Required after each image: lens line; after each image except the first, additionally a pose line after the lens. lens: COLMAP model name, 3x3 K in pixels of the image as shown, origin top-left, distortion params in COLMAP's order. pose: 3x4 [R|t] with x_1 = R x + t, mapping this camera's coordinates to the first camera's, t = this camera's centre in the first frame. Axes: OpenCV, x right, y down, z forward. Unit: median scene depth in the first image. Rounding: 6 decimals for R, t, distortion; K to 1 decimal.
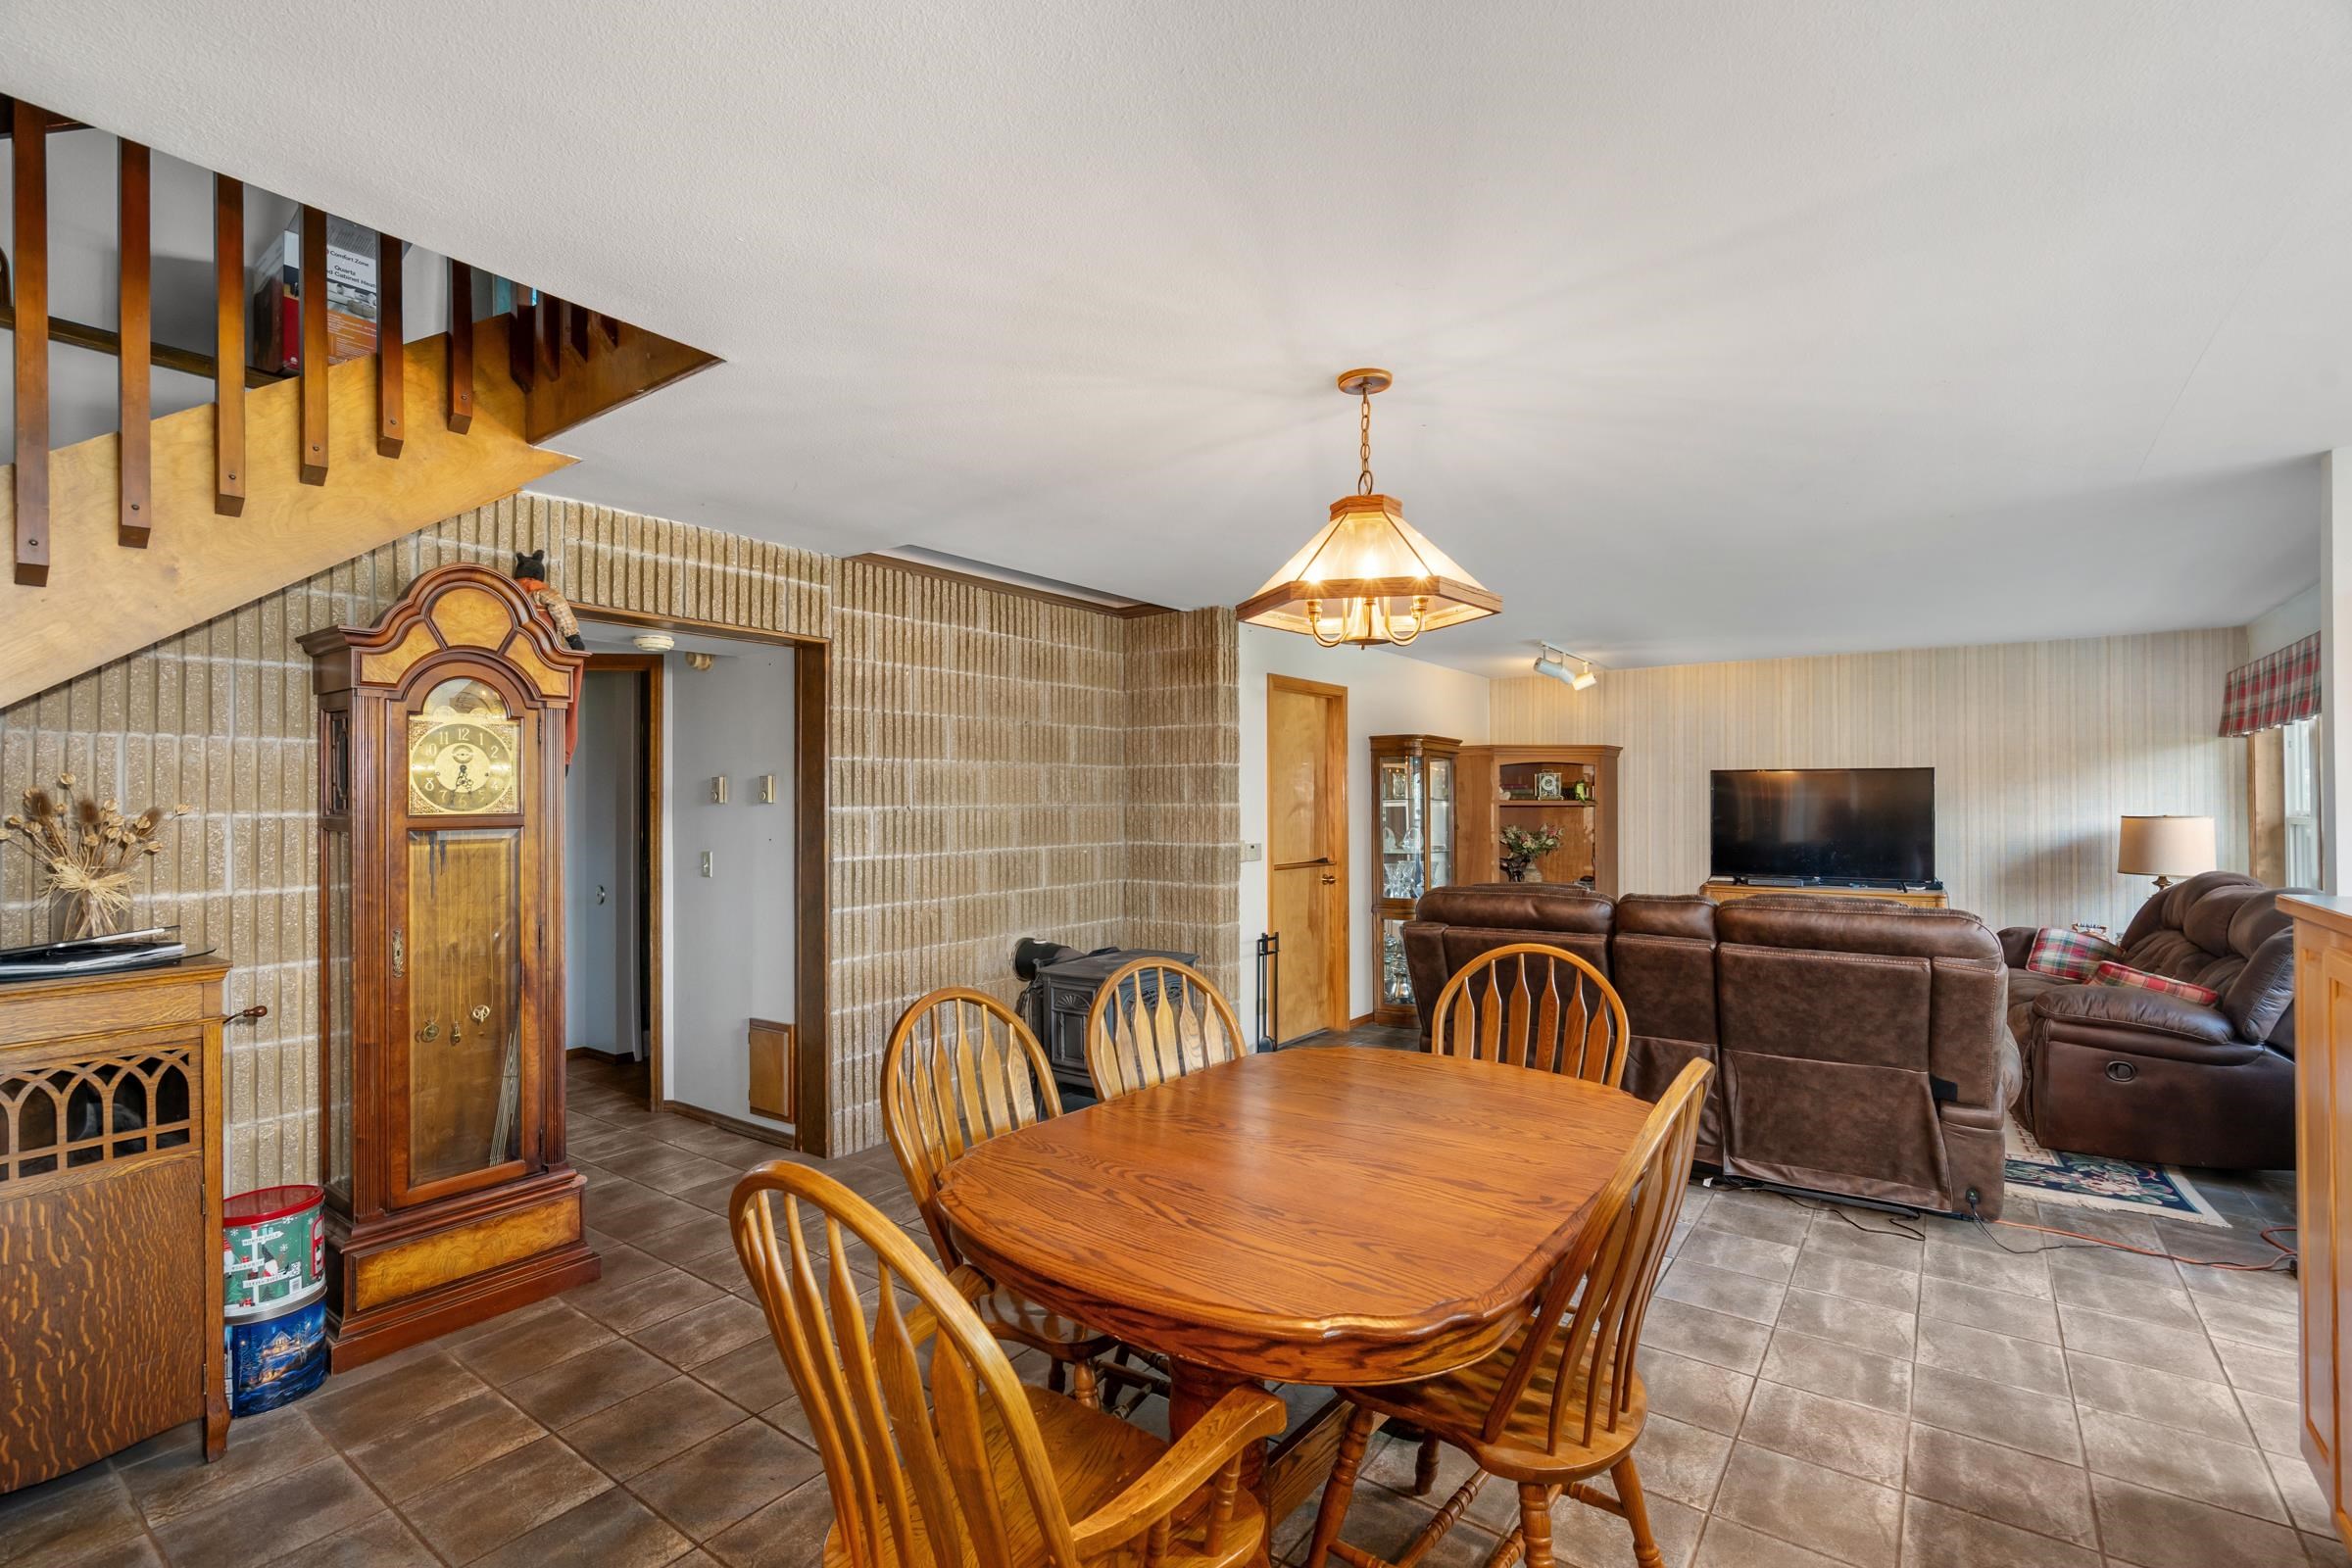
lens RADIAL K [[1056.3, 0, 1176.0], [0, 1056.3, 784.0], [0, 0, 1]] dist [-0.004685, 0.001331]
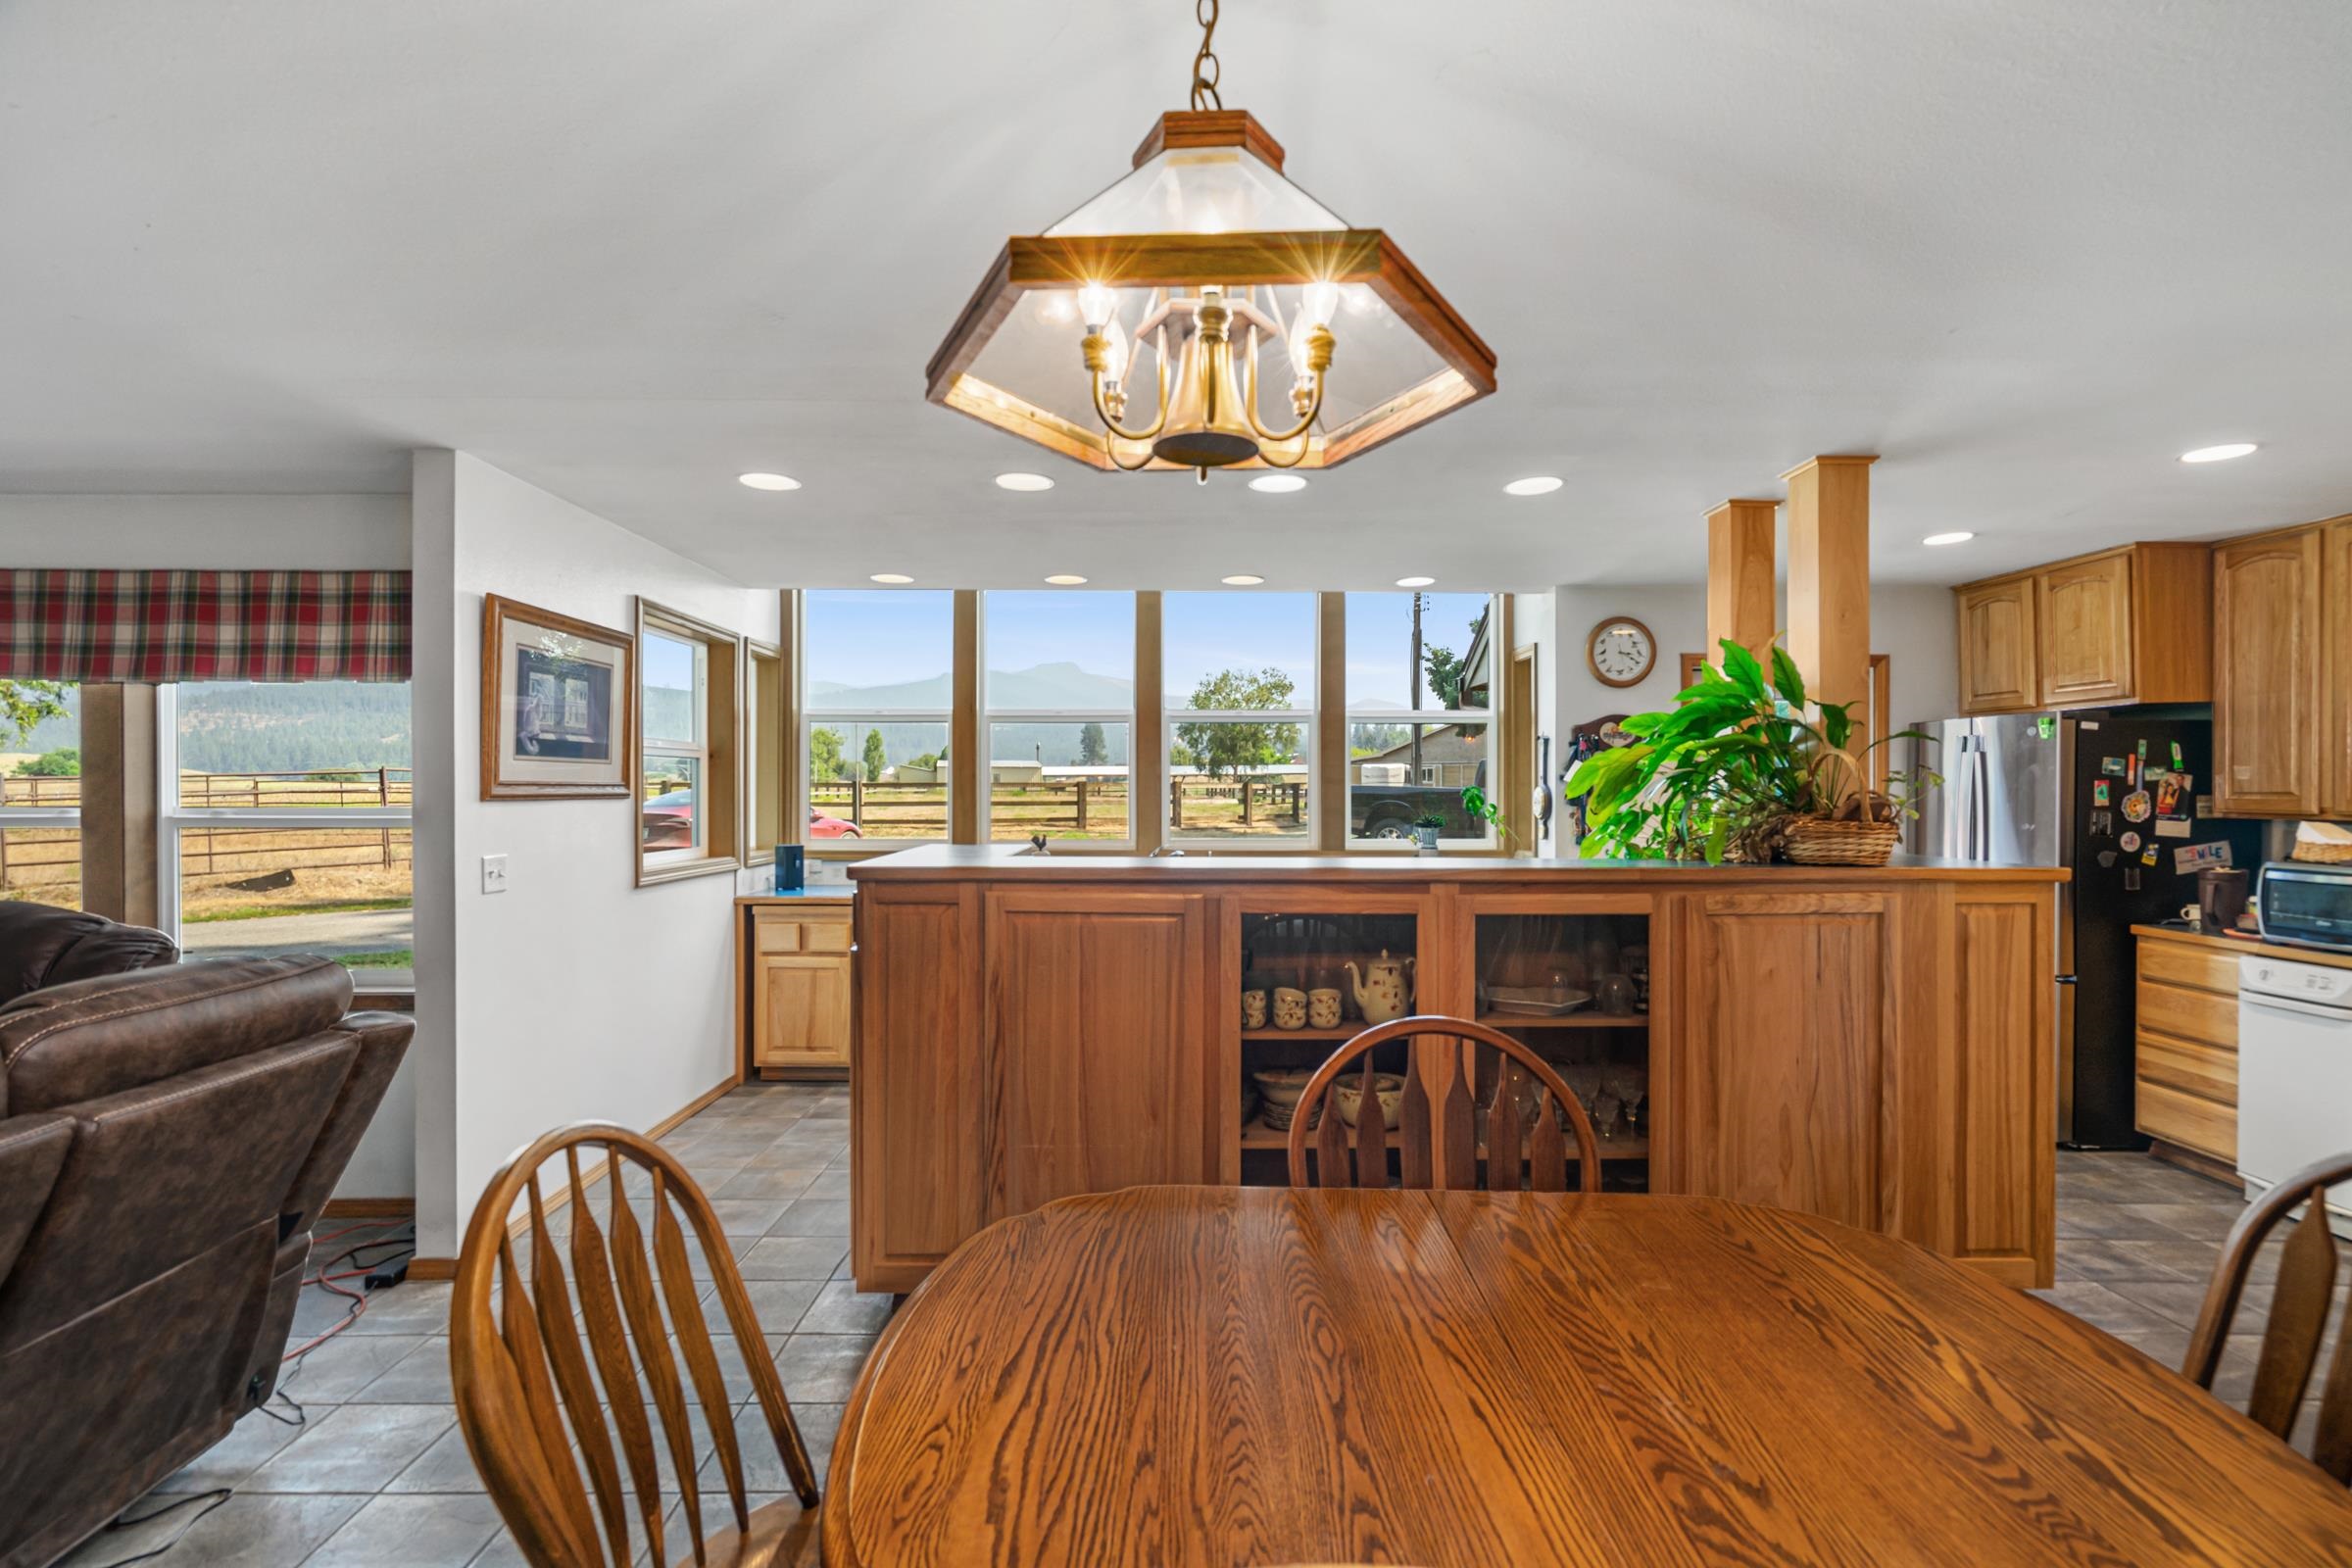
lens RADIAL K [[1056.3, 0, 1176.0], [0, 1056.3, 784.0], [0, 0, 1]] dist [-0.004685, 0.001331]
pose [[-0.599939, 0.007739, 0.800008, -0.109784], [-0.013611, 0.999710, -0.019877, 0.013164], [-0.799930, -0.022814, -0.599660, 0.769592]]
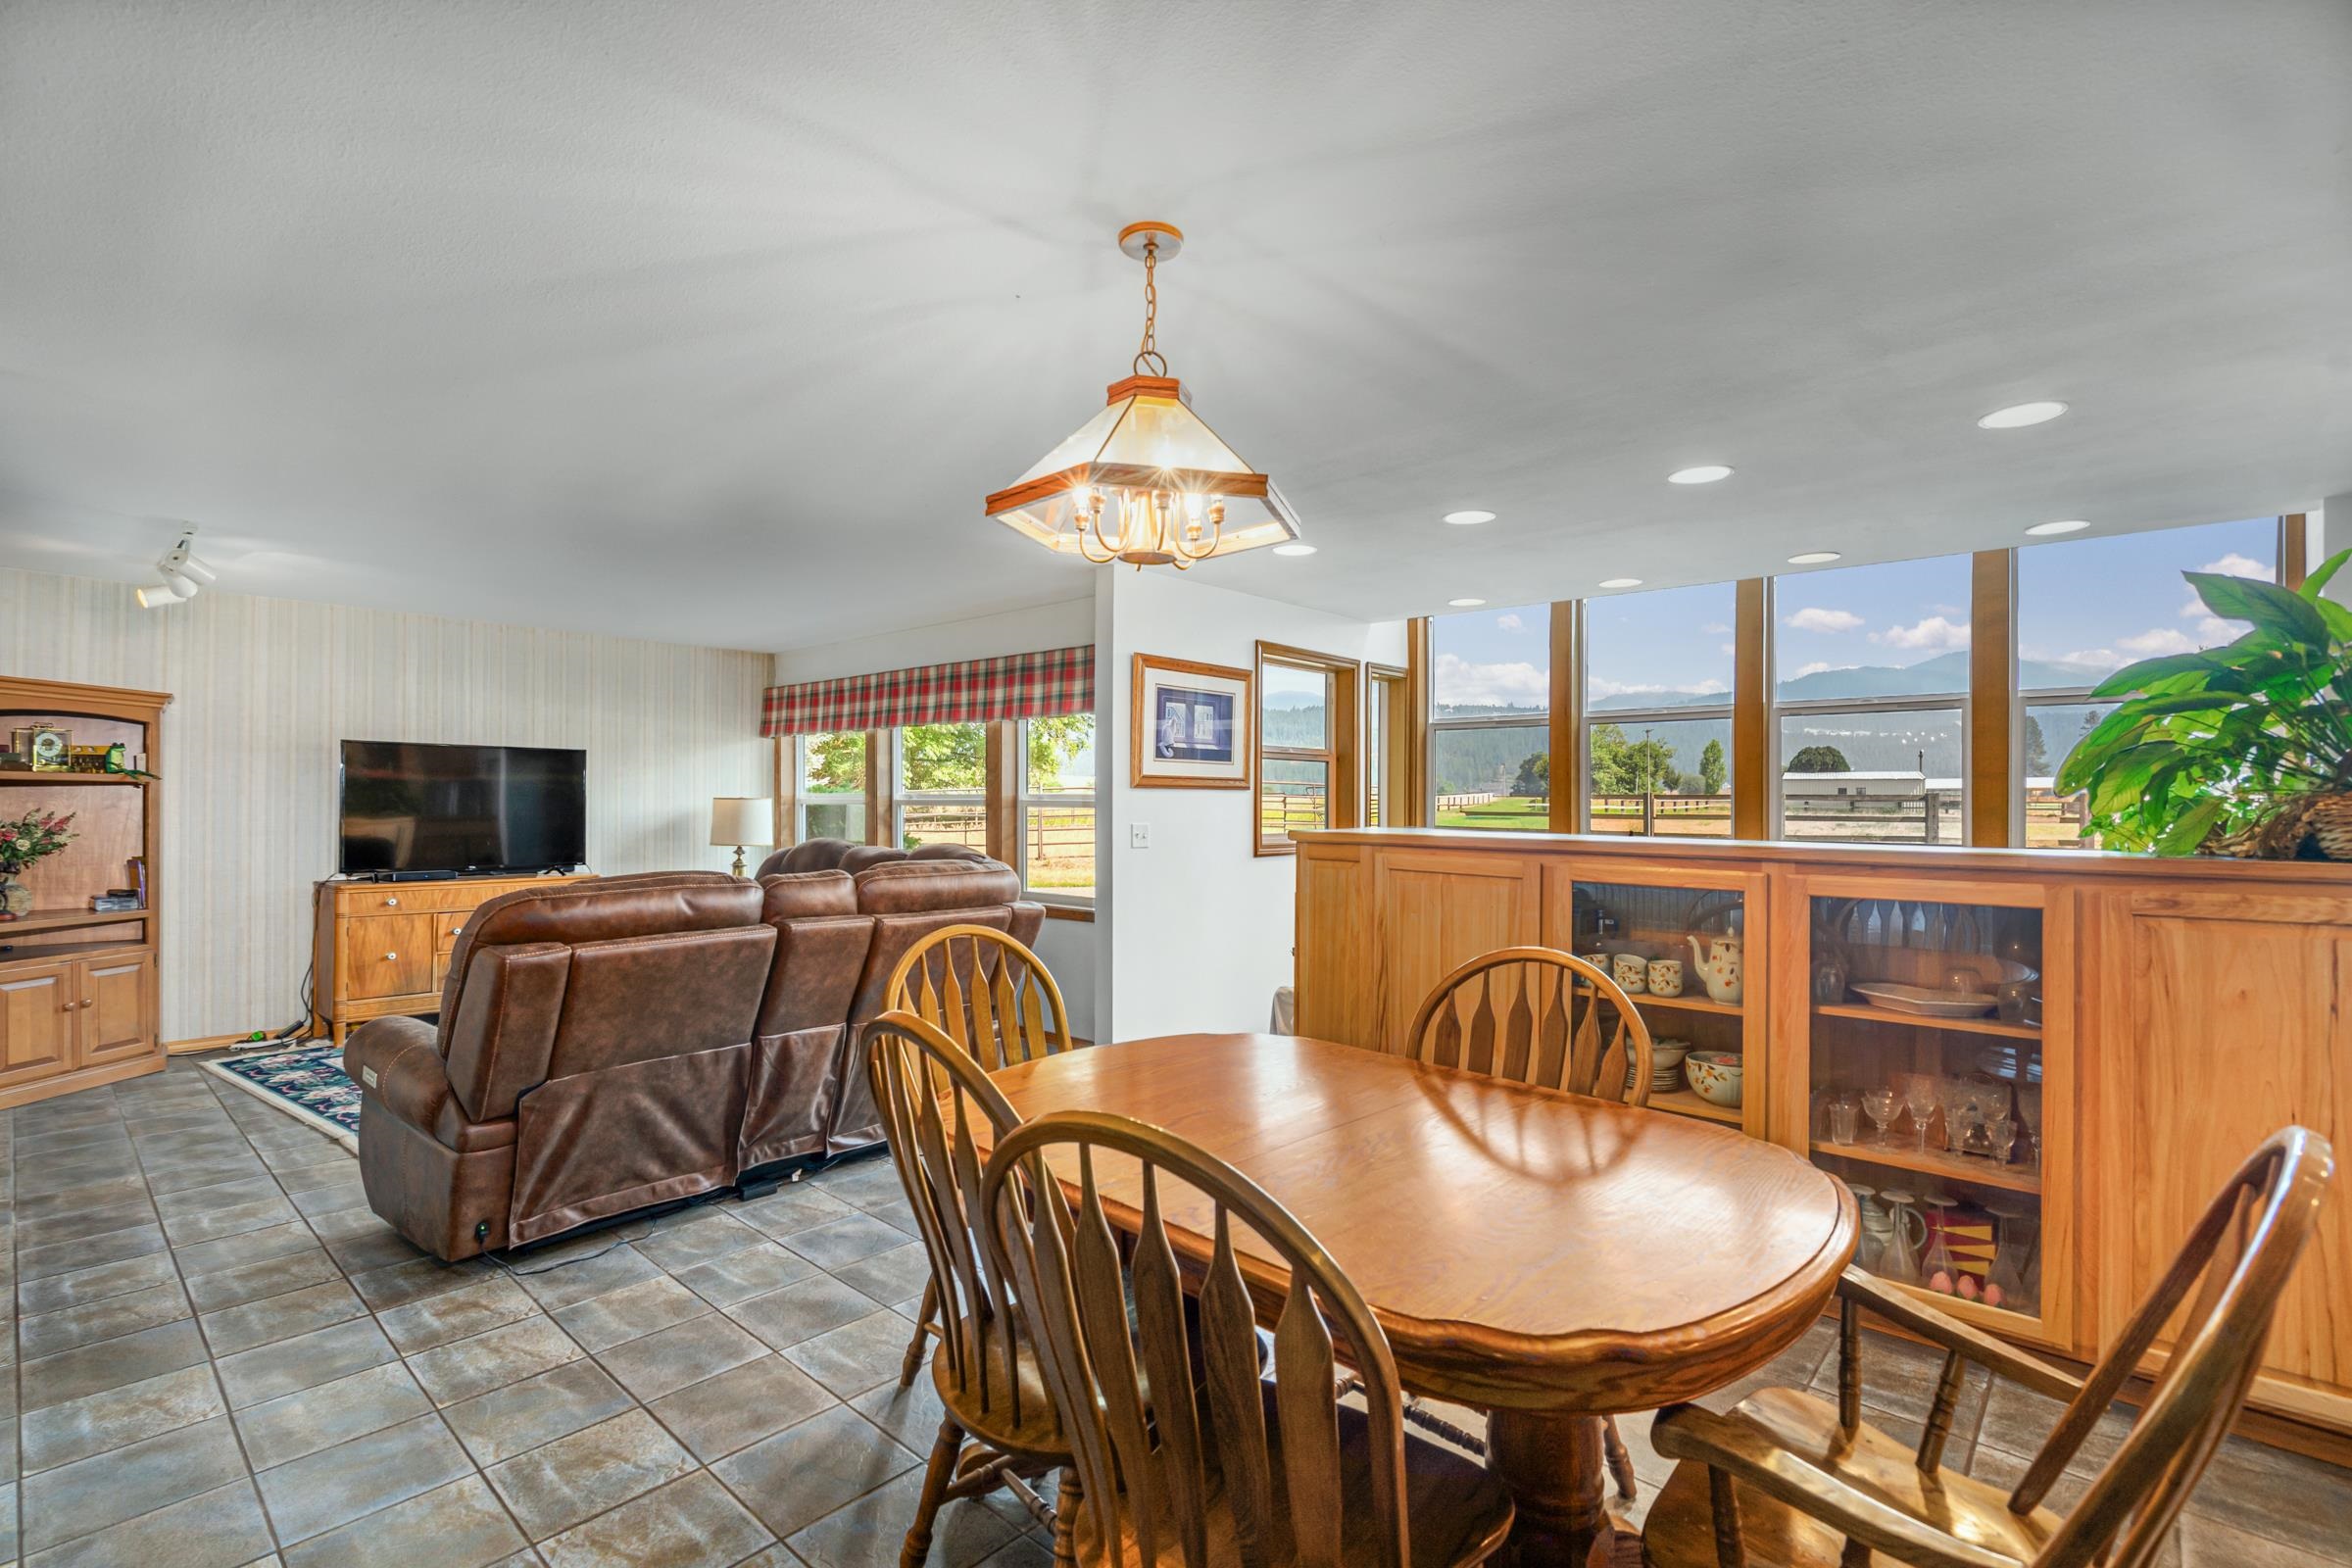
lens RADIAL K [[1056.3, 0, 1176.0], [0, 1056.3, 784.0], [0, 0, 1]] dist [-0.004685, 0.001331]
pose [[0.096333, 0.018755, 0.995172, -0.382164], [-0.026118, 0.999526, -0.016309, 0.031545], [-0.995006, -0.024421, 0.096777, 0.541931]]
